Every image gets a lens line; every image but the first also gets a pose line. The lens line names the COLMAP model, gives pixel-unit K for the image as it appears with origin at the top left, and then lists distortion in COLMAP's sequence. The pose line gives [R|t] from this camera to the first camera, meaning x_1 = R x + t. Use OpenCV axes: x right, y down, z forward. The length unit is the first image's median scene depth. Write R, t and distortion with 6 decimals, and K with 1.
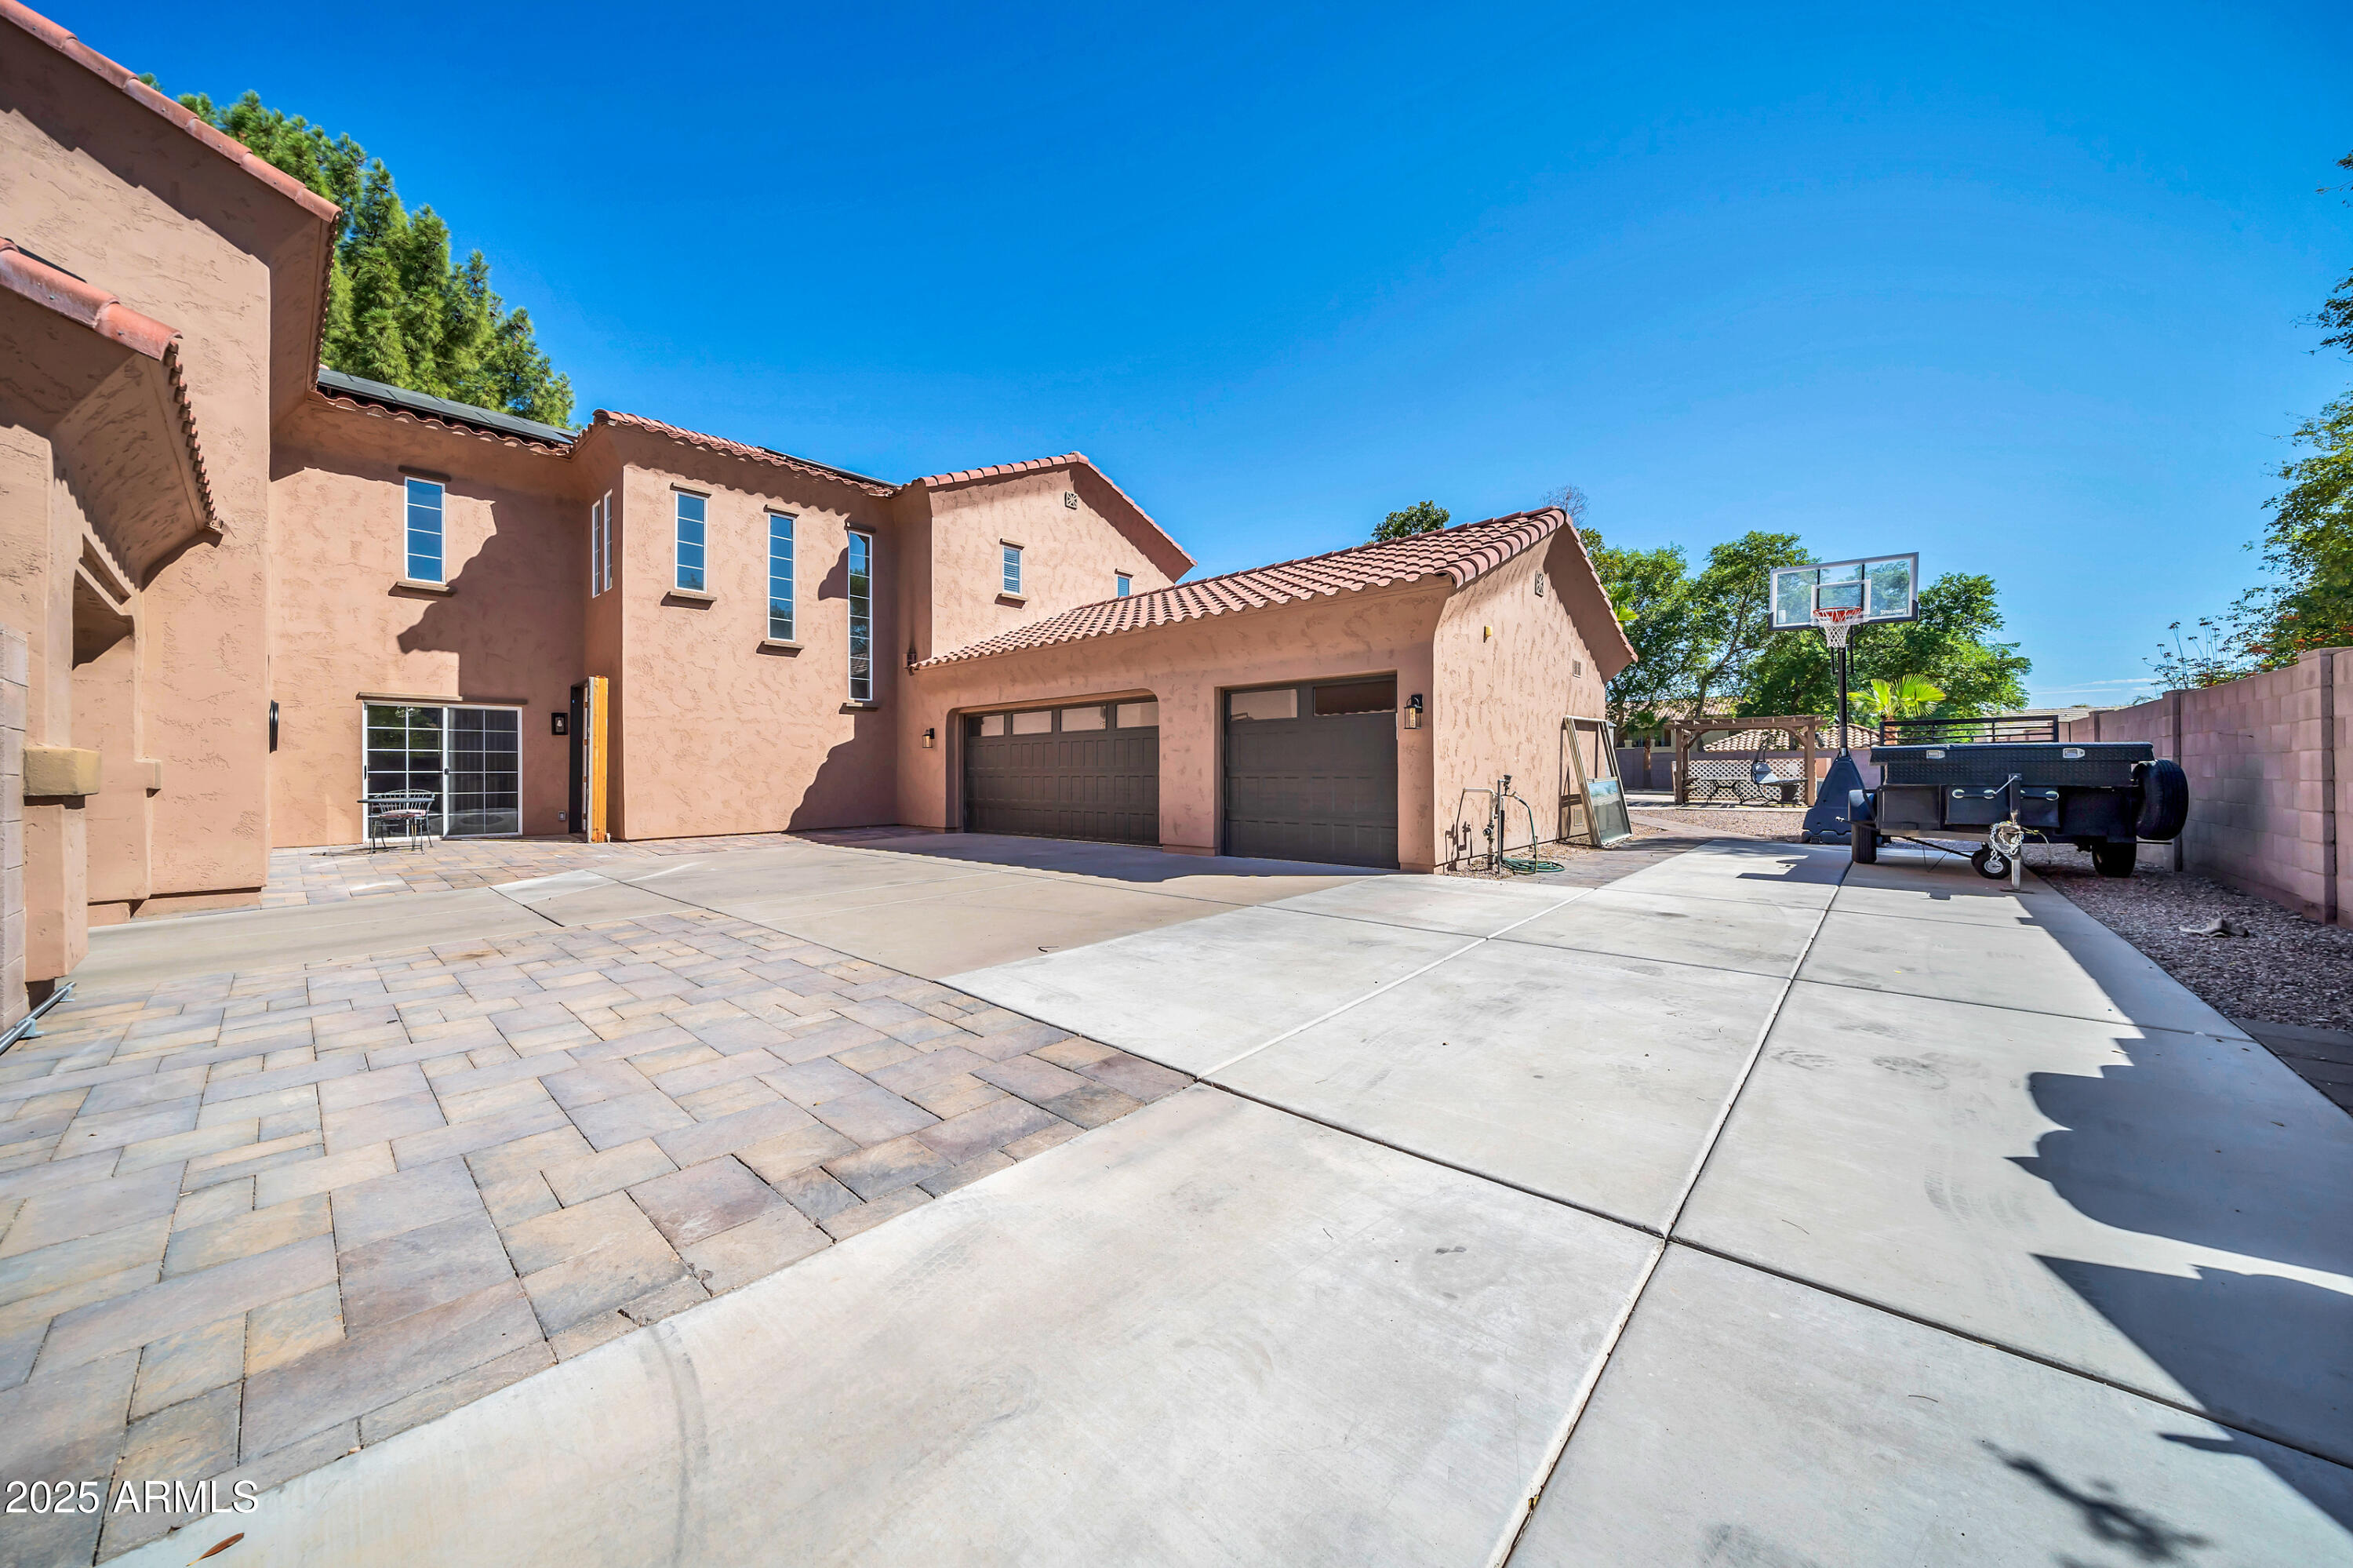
lens RADIAL K [[799.0, 0, 1142.0], [0, 799.0, 769.9], [0, 0, 1]] dist [-0.006814, 0.000210]
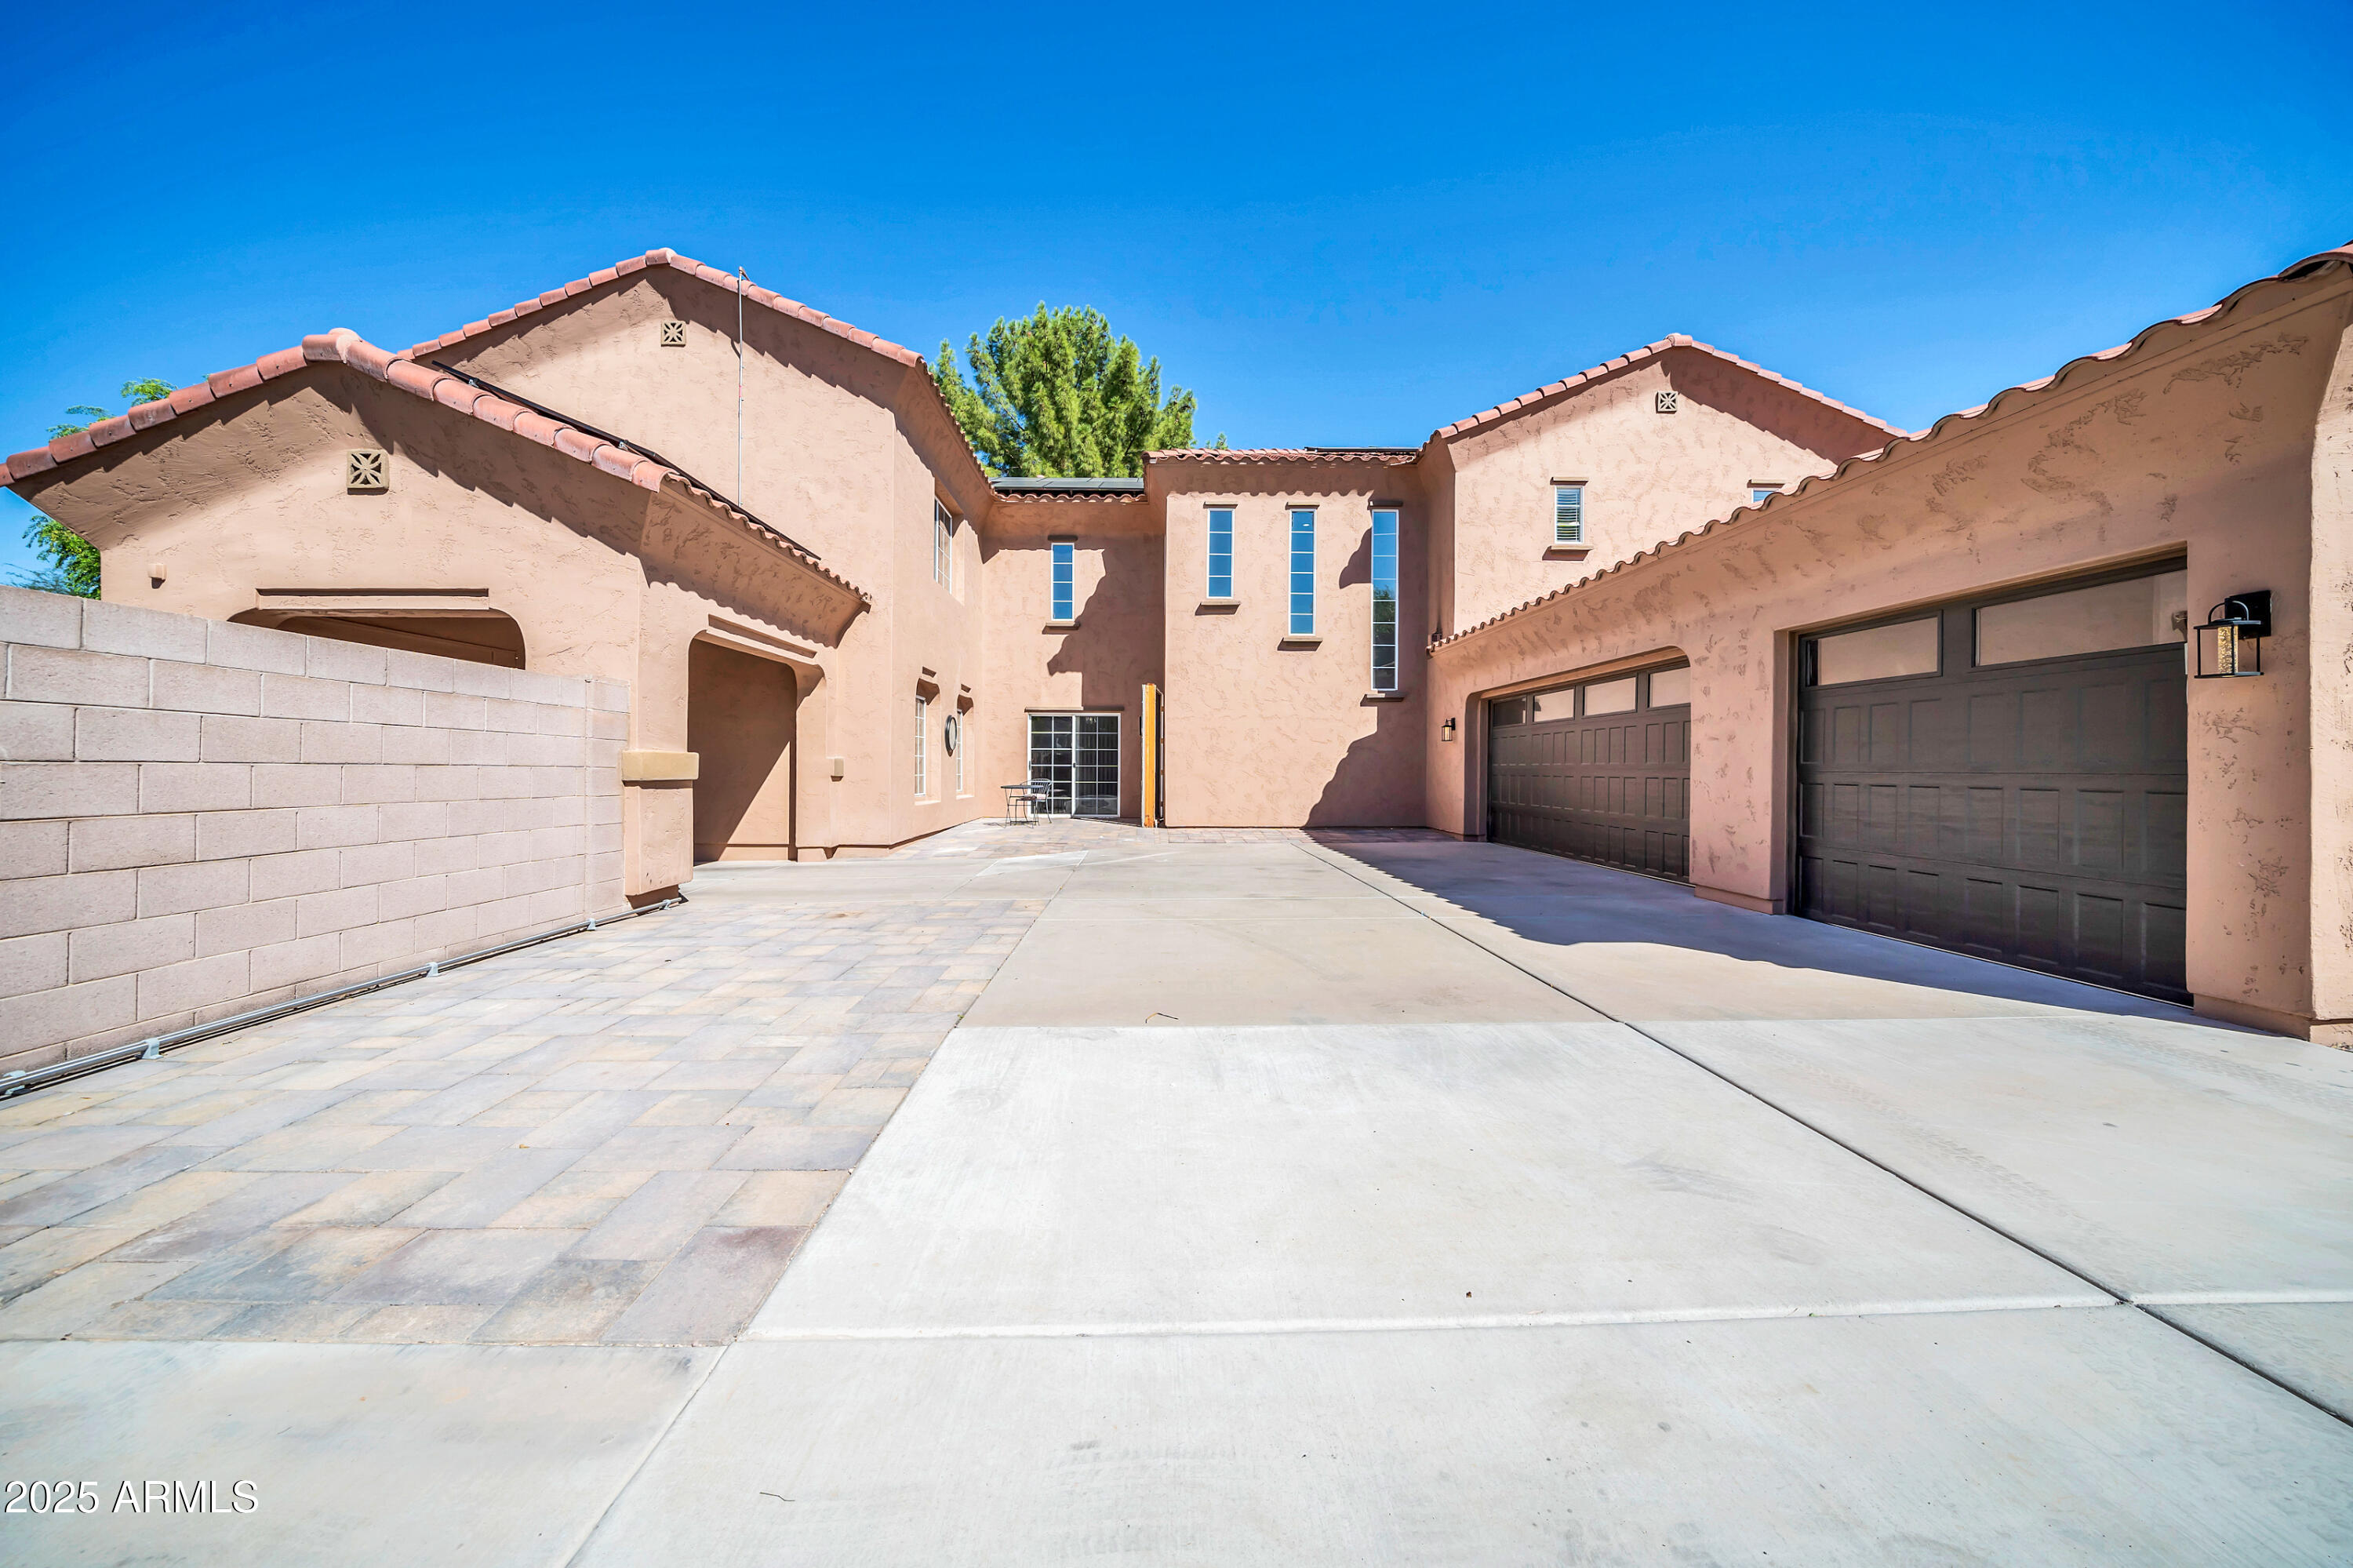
lens RADIAL K [[799.0, 0, 1142.0], [0, 799.0, 769.9], [0, 0, 1]] dist [-0.006814, 0.000210]
pose [[0.691052, 0.009550, -0.722742, 0.143679], [-0.004344, 0.999950, 0.009059, -0.002546], [0.722792, -0.003121, 0.691059, 0.180508]]
